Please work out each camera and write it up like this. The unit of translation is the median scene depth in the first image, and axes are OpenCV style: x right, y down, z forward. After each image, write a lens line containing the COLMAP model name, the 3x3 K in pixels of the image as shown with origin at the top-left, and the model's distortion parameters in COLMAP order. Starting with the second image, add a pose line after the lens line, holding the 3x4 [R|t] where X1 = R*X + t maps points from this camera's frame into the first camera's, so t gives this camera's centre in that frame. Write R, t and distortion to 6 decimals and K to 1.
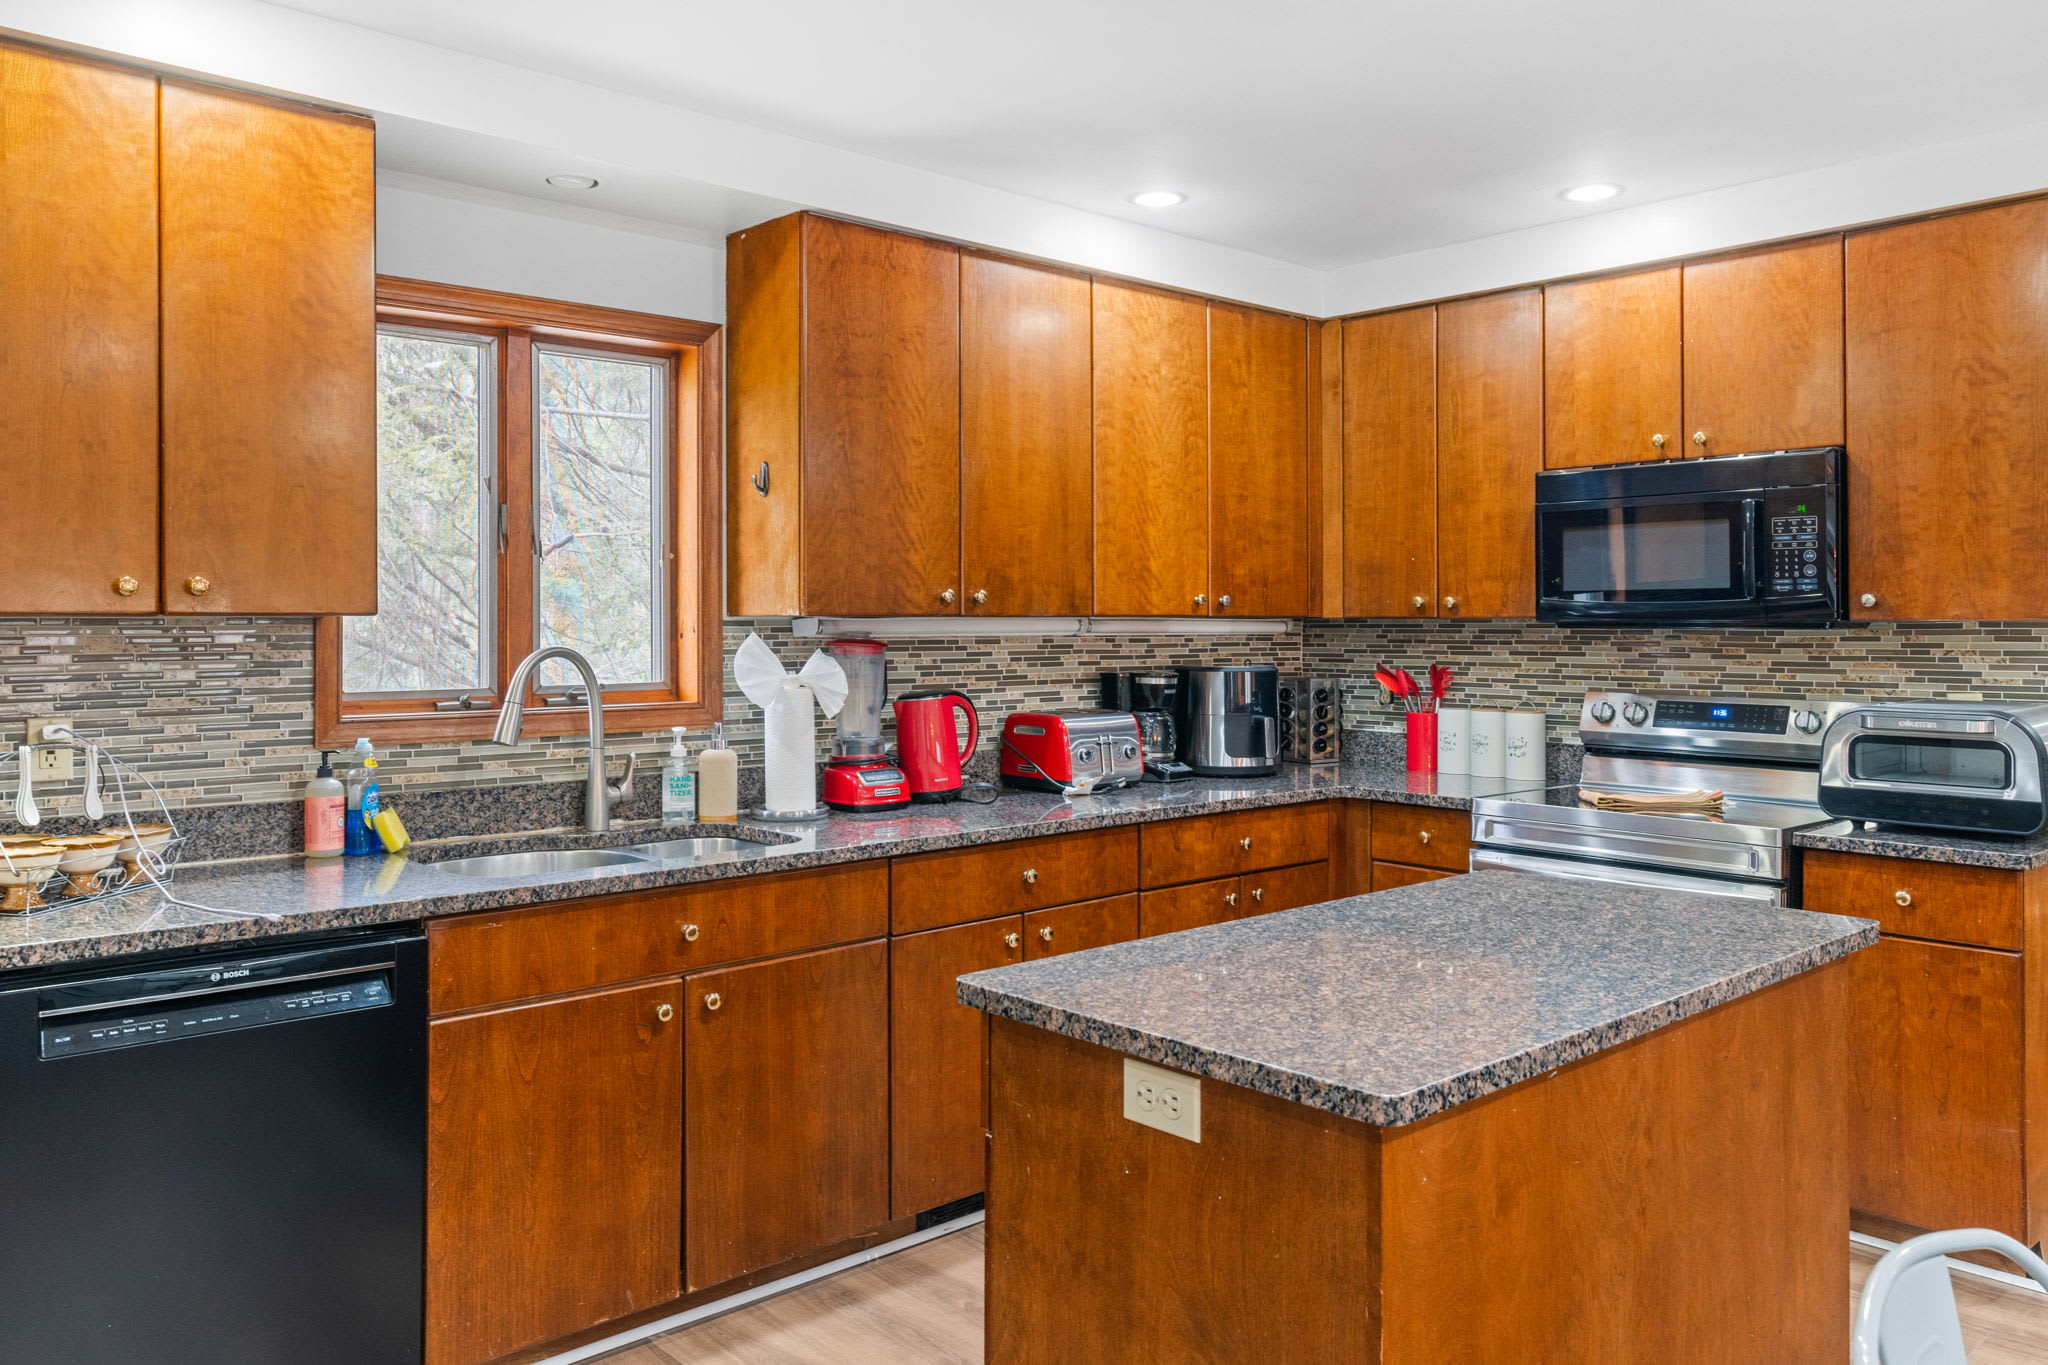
lens RADIAL K [[1492.6, 0, 1038.1], [0, 1492.6, 622.7], [0, 0, 1]] dist [0.004559, 0.005786]
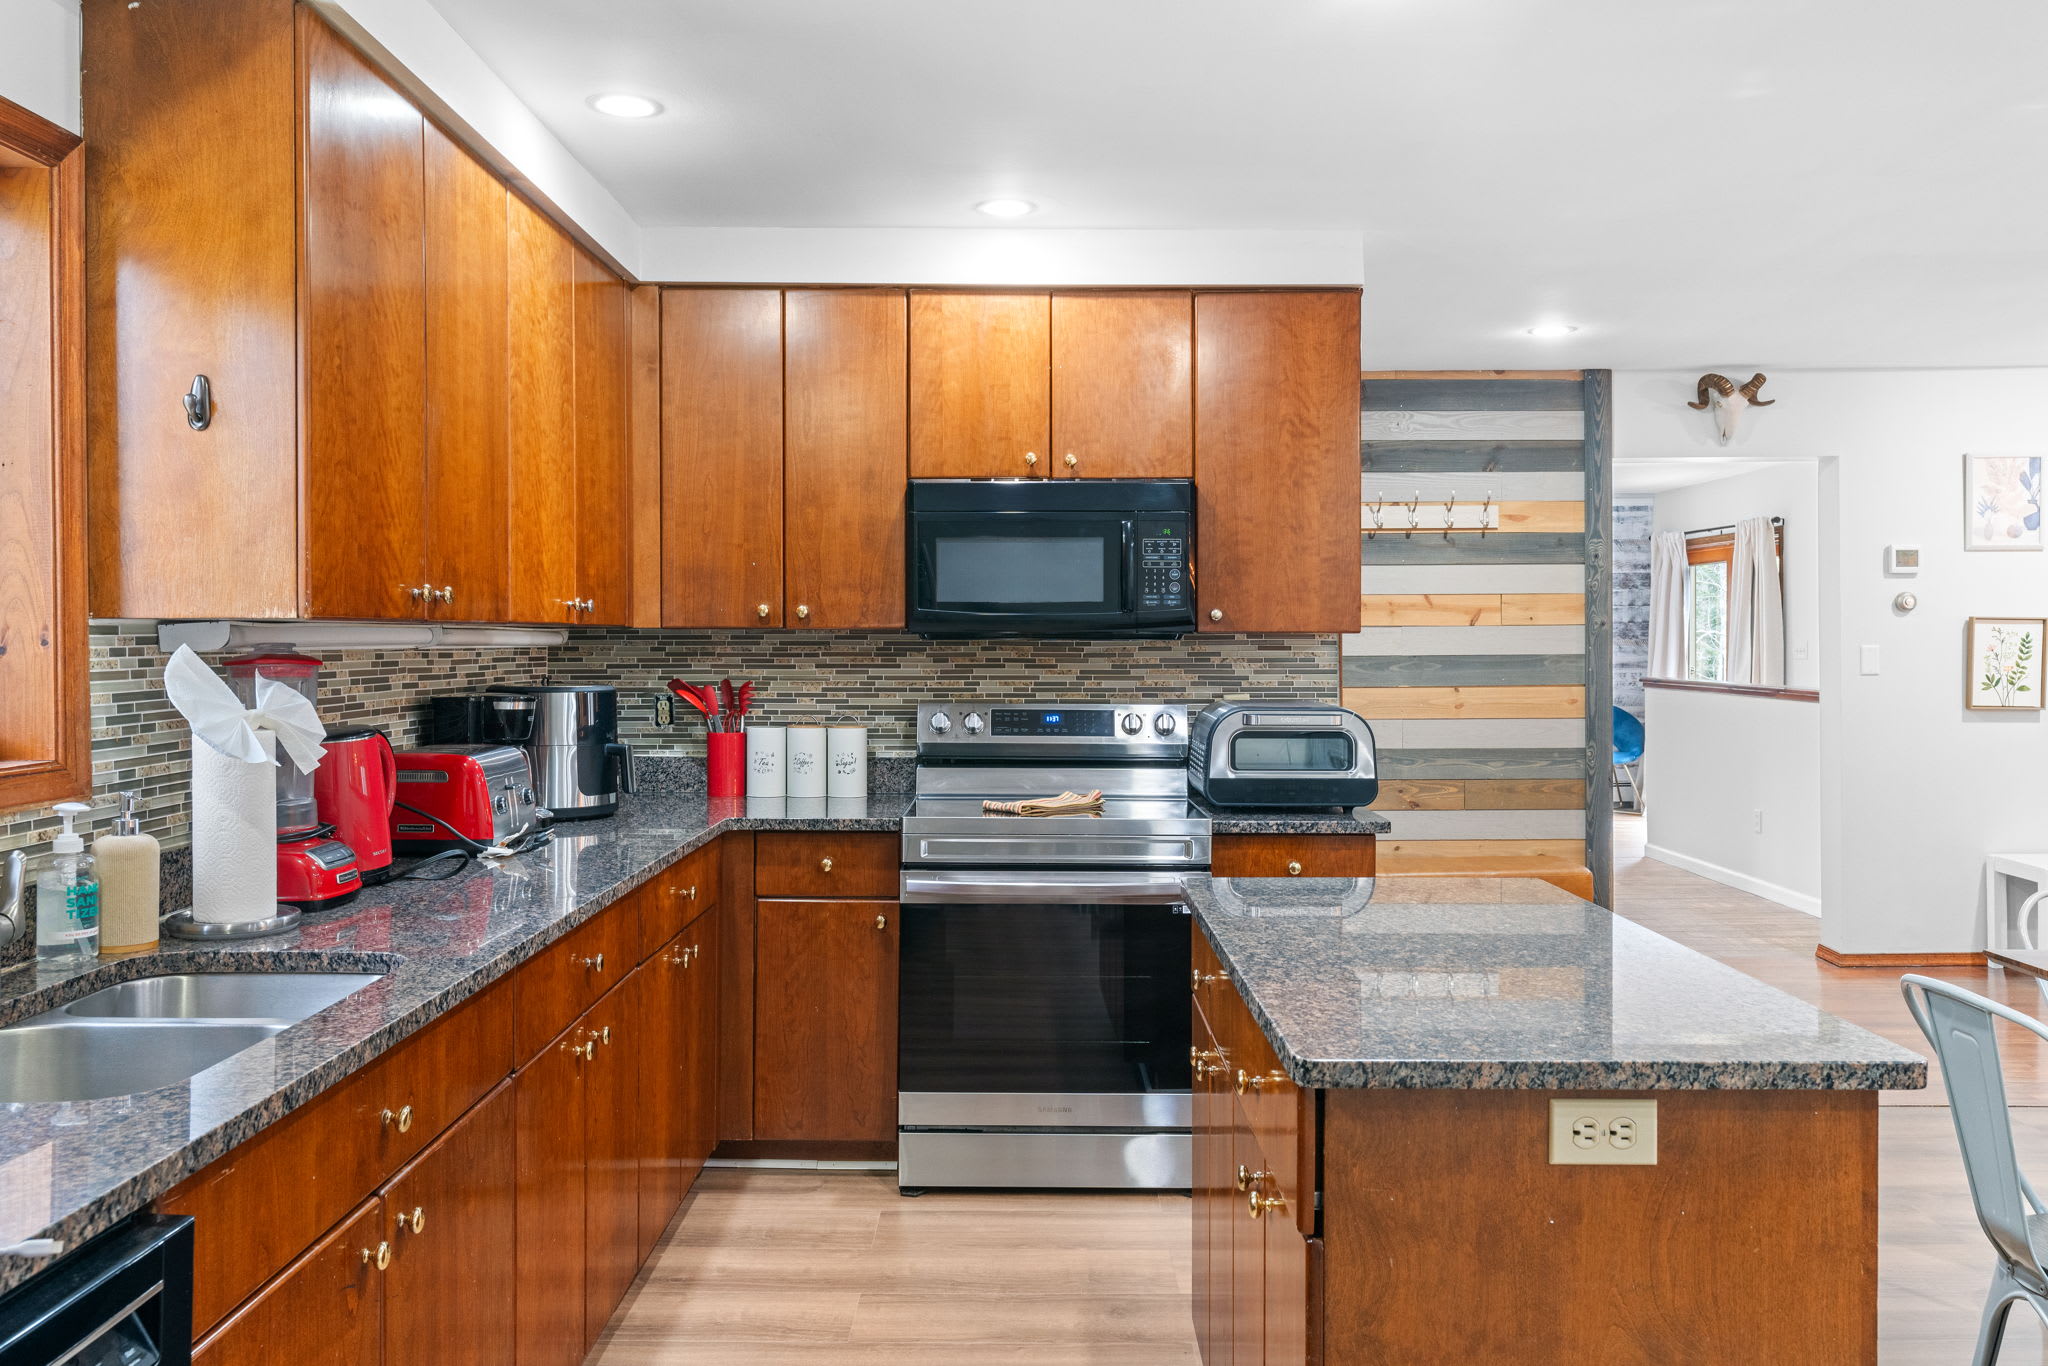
lens RADIAL K [[1576.8, 0, 1009.2], [0, 1576.8, 650.0], [0, 0, 1]] dist [-0.000888, 0.006916]
pose [[0.680186, -0.003834, 0.733030, -0.414981], [-0.001627, 0.999976, 0.006739, 0.003839], [-0.733038, -0.005776, 0.680163, 0.275114]]
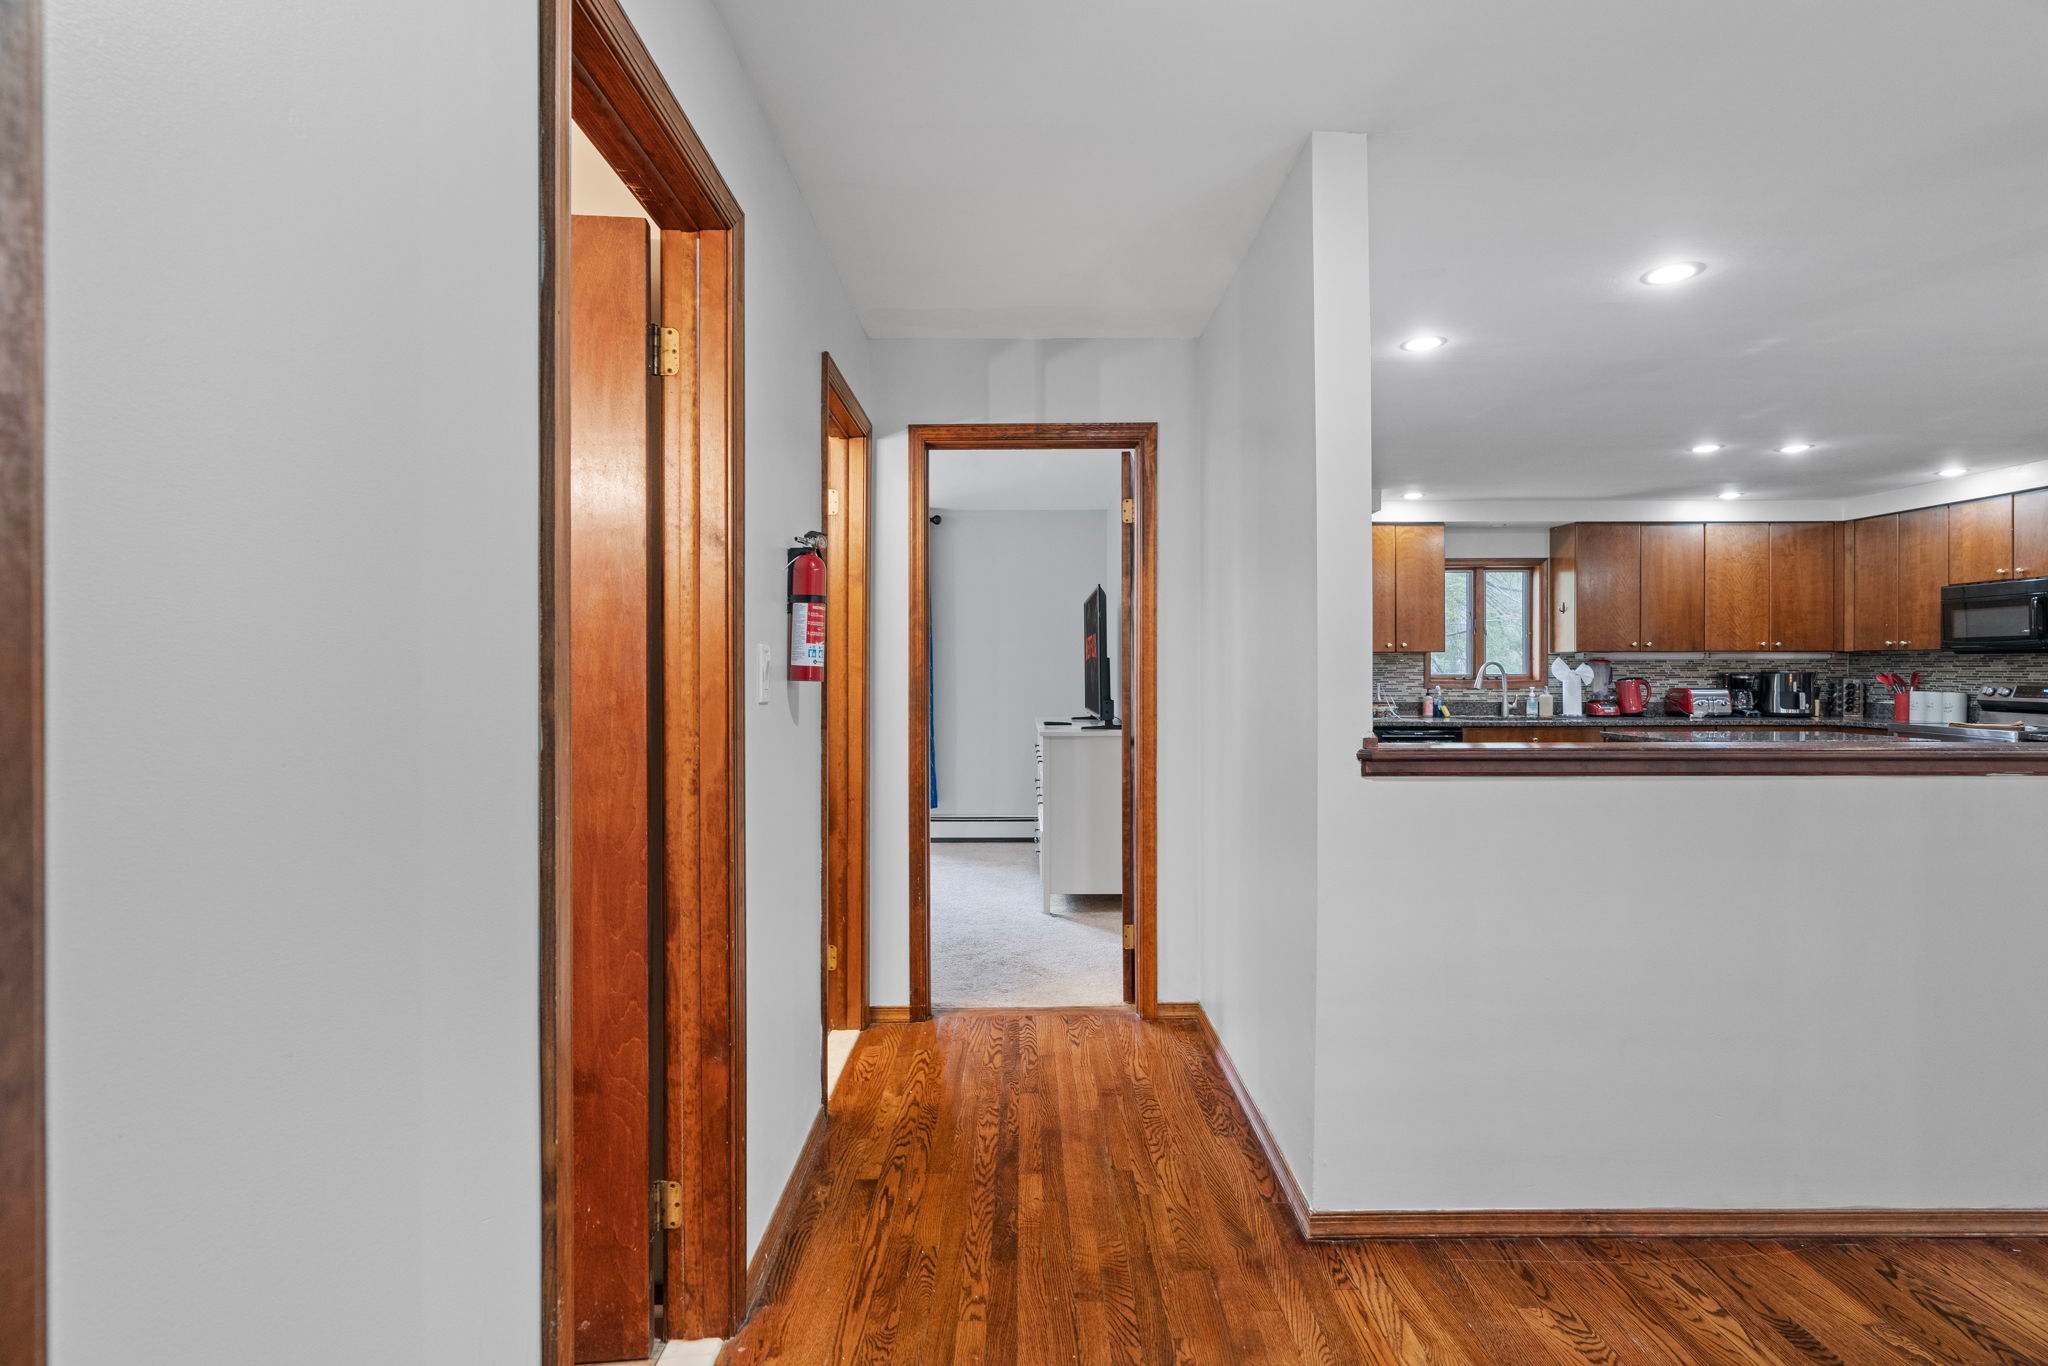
lens RADIAL K [[964.5, 0, 989.5], [0, 964.5, 681.0], [0, 0, 1]] dist [-0.018859, 0.005973]
pose [[0.733097, 0.005897, -0.680099, 0.281724], [0.001634, 0.999944, 0.010431, 0.031035], [0.680123, -0.008758, 0.733046, -1.200717]]
